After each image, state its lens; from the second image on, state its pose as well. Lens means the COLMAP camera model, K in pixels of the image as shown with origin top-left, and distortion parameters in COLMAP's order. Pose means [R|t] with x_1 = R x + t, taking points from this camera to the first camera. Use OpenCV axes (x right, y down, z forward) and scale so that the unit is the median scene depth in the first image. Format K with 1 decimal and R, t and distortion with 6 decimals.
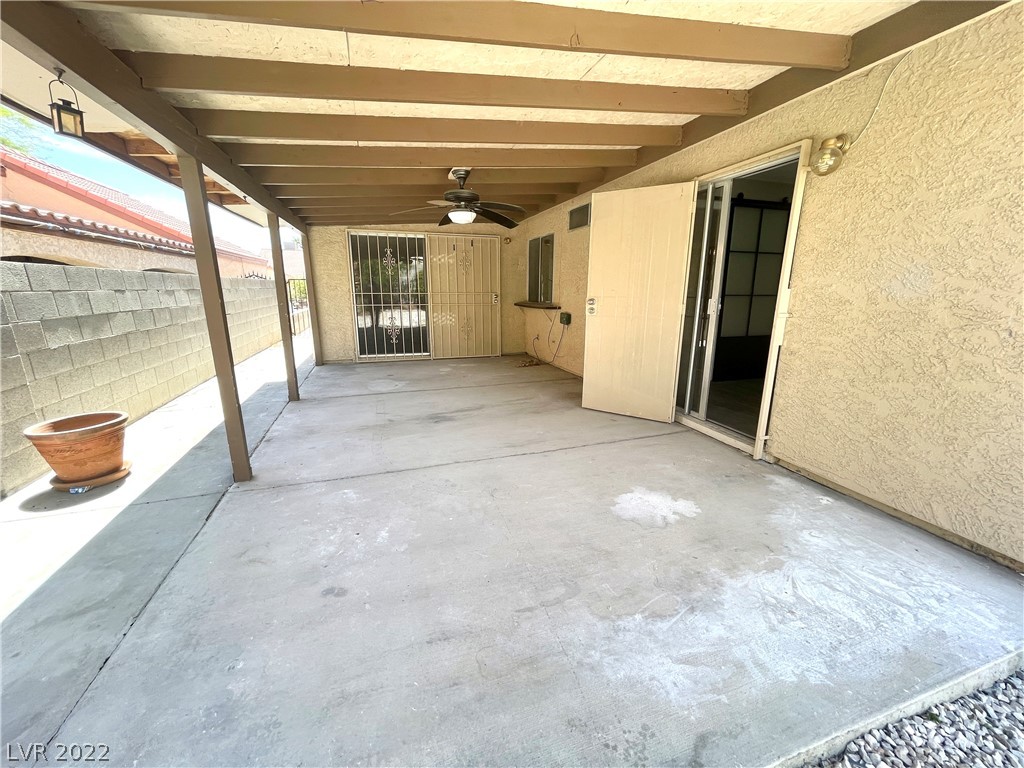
lens RADIAL K [[410.3, 0, 512.0], [0, 410.3, 384.0], [0, 0, 1]] dist [-0.003548, -0.000153]
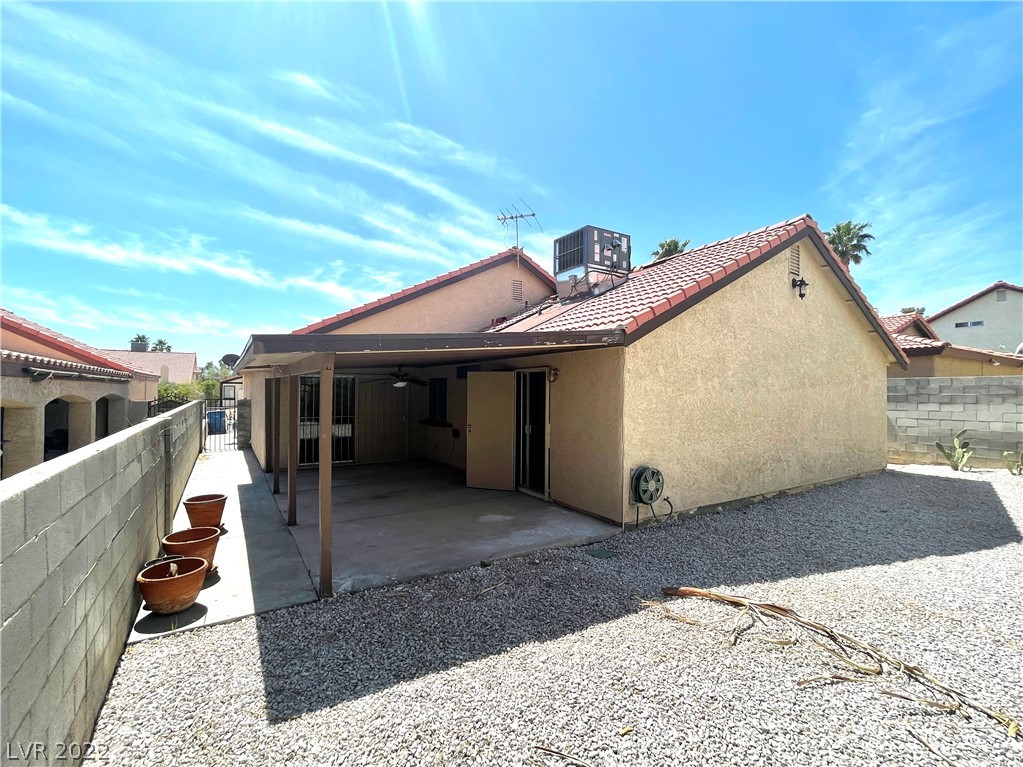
lens RADIAL K [[444.5, 0, 505.9], [0, 444.5, 384.2], [0, 0, 1]] dist [0.000249, 0.000377]
pose [[0.971767, 0.003952, 0.235910, -0.162463], [0.053208, 0.970434, -0.235430, 0.129113], [-0.229866, 0.241335, 0.942825, -1.323077]]
